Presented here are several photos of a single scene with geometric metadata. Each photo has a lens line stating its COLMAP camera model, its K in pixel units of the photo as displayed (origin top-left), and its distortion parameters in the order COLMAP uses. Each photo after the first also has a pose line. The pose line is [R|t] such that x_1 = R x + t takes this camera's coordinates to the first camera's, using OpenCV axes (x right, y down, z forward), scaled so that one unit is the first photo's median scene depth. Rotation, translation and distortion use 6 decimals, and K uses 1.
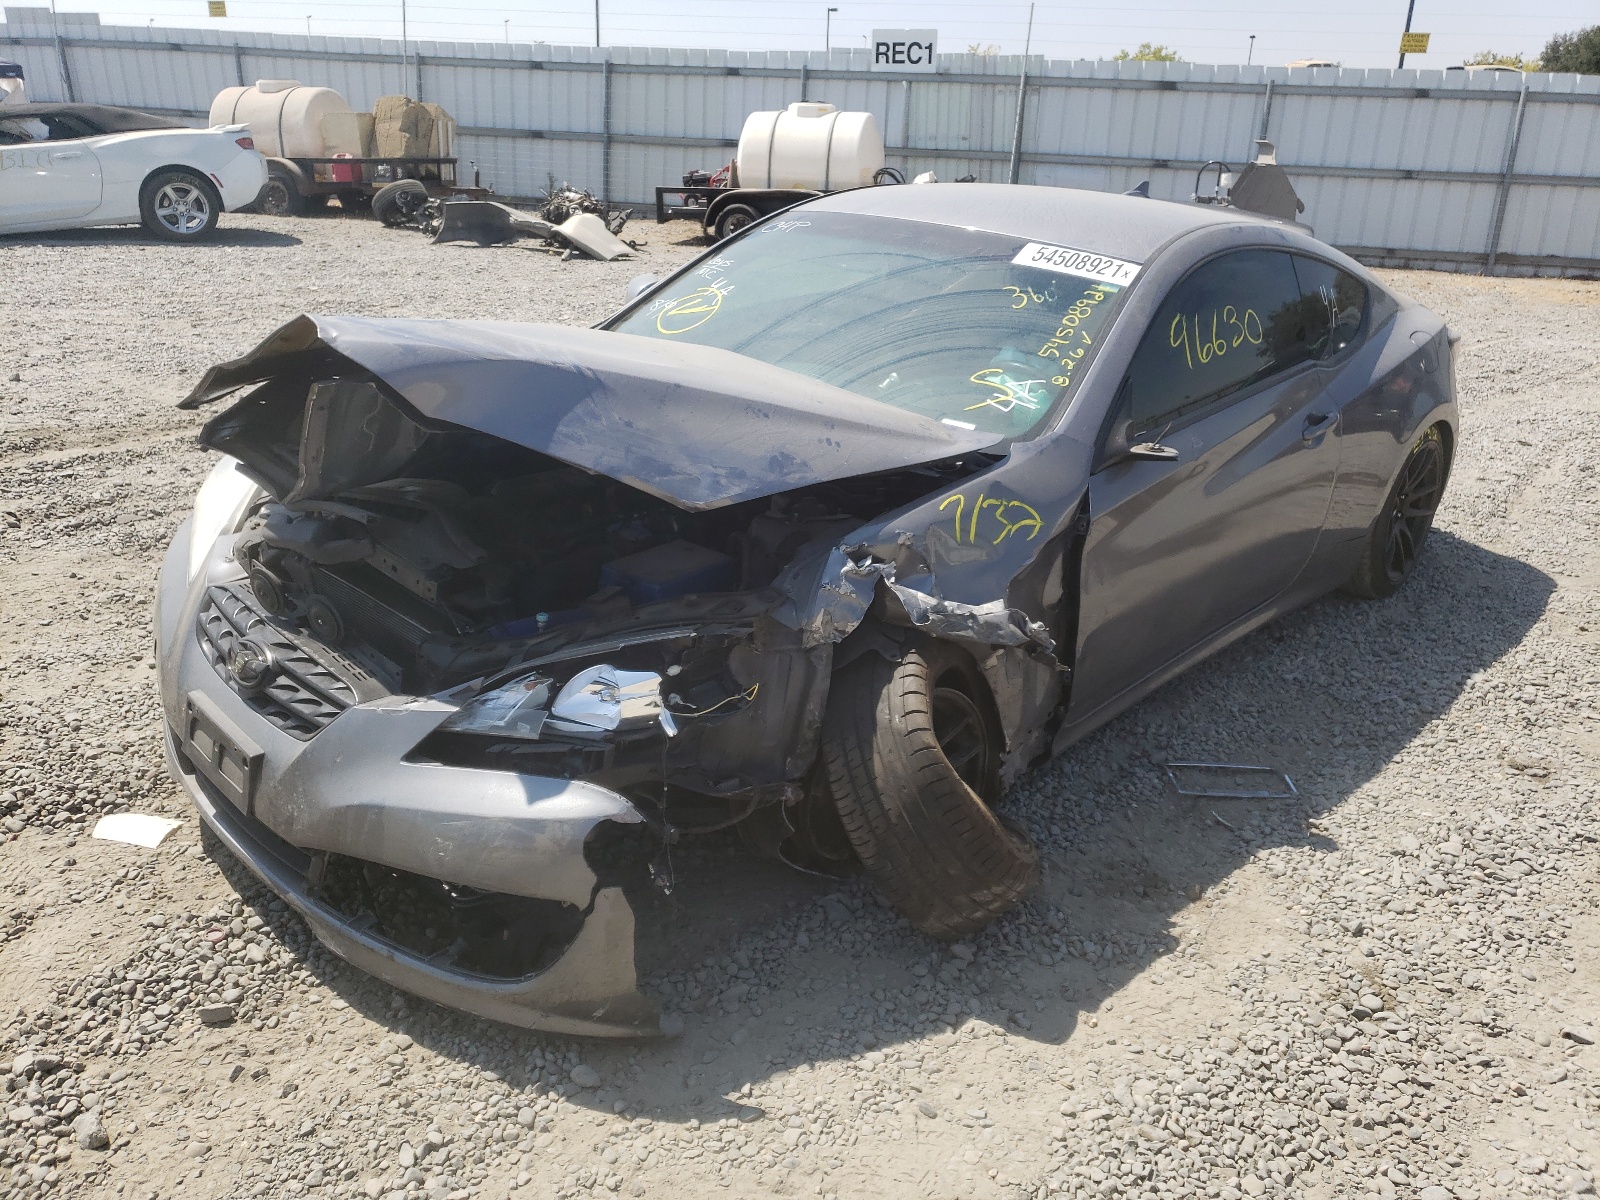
lens RADIAL K [[1187.1, 0, 819.6], [0, 1187.1, 558.2], [0, 0, 1]] dist [0.060194, -0.060848]
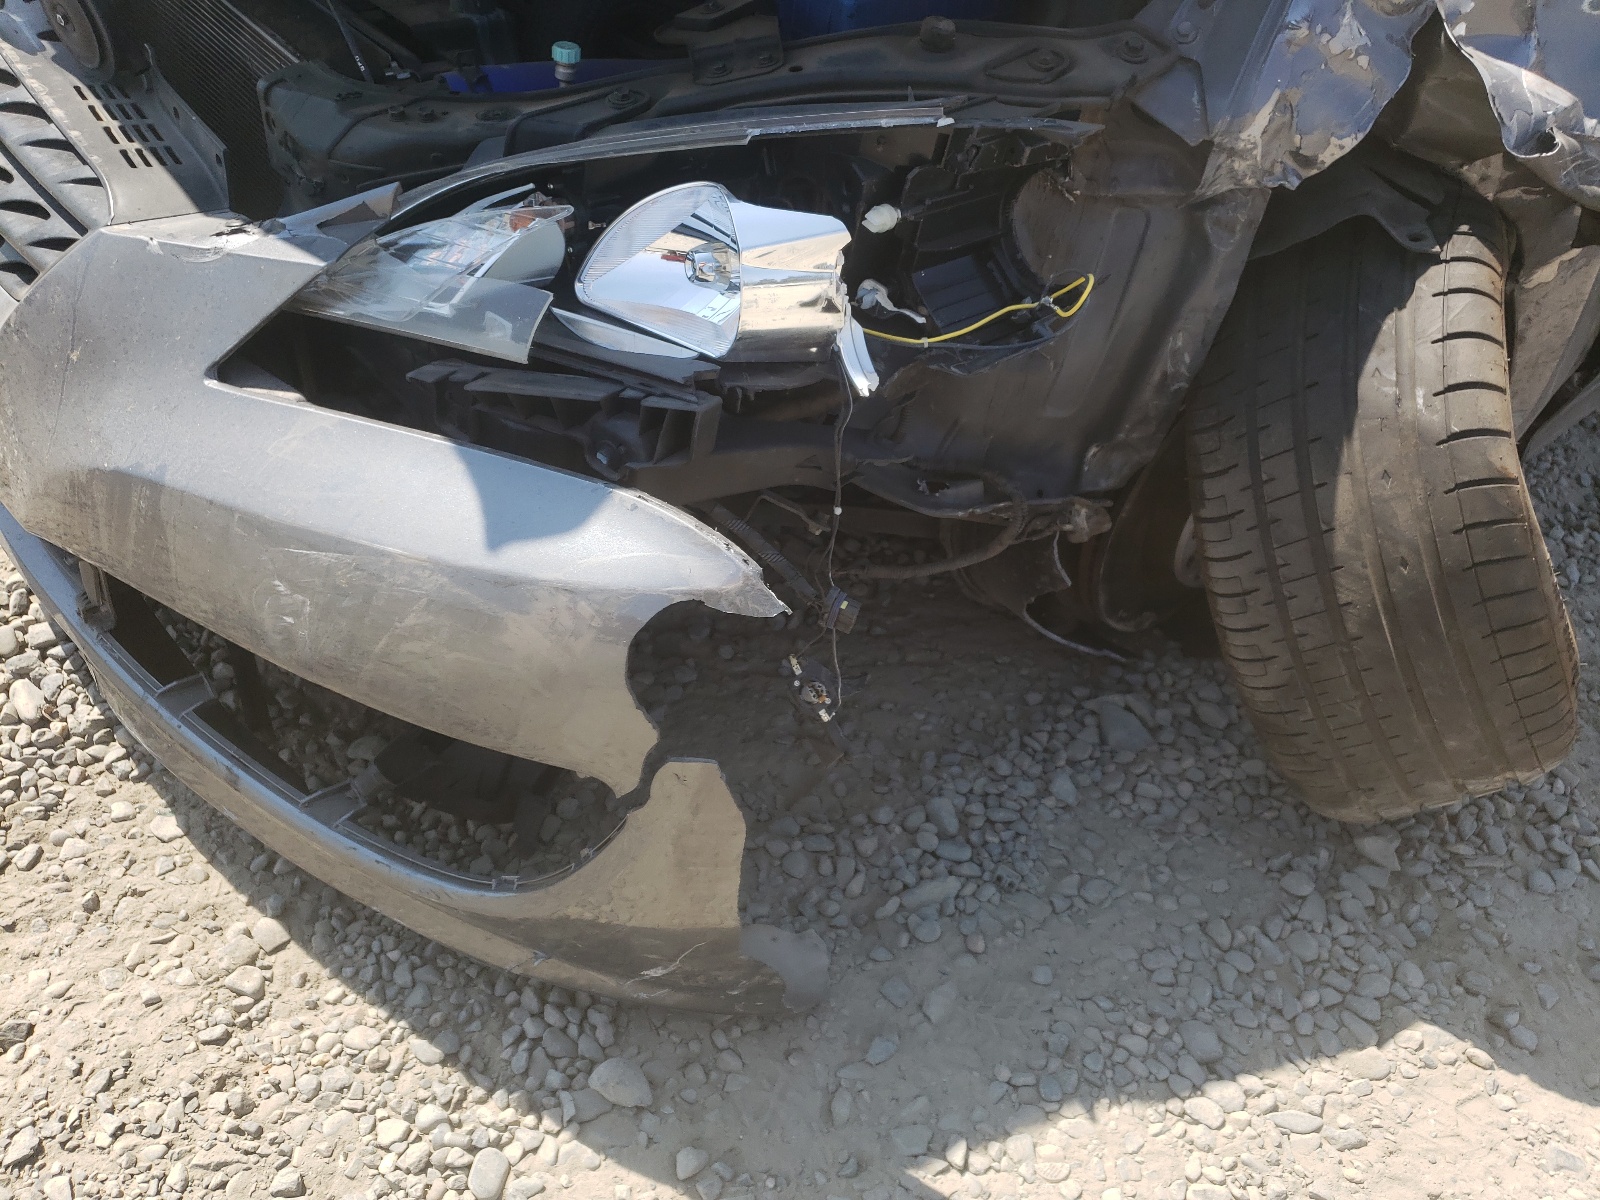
lens RADIAL K [[1187.1, 0, 819.6], [0, 1187.1, 558.2], [0, 0, 1]] dist [0.060194, -0.060848]
pose [[0.989532, 0.118533, -0.082318, -0.097545], [-0.084467, 0.938211, 0.335597, 0.069326], [0.117011, -0.325131, 0.938402, 0.595672]]
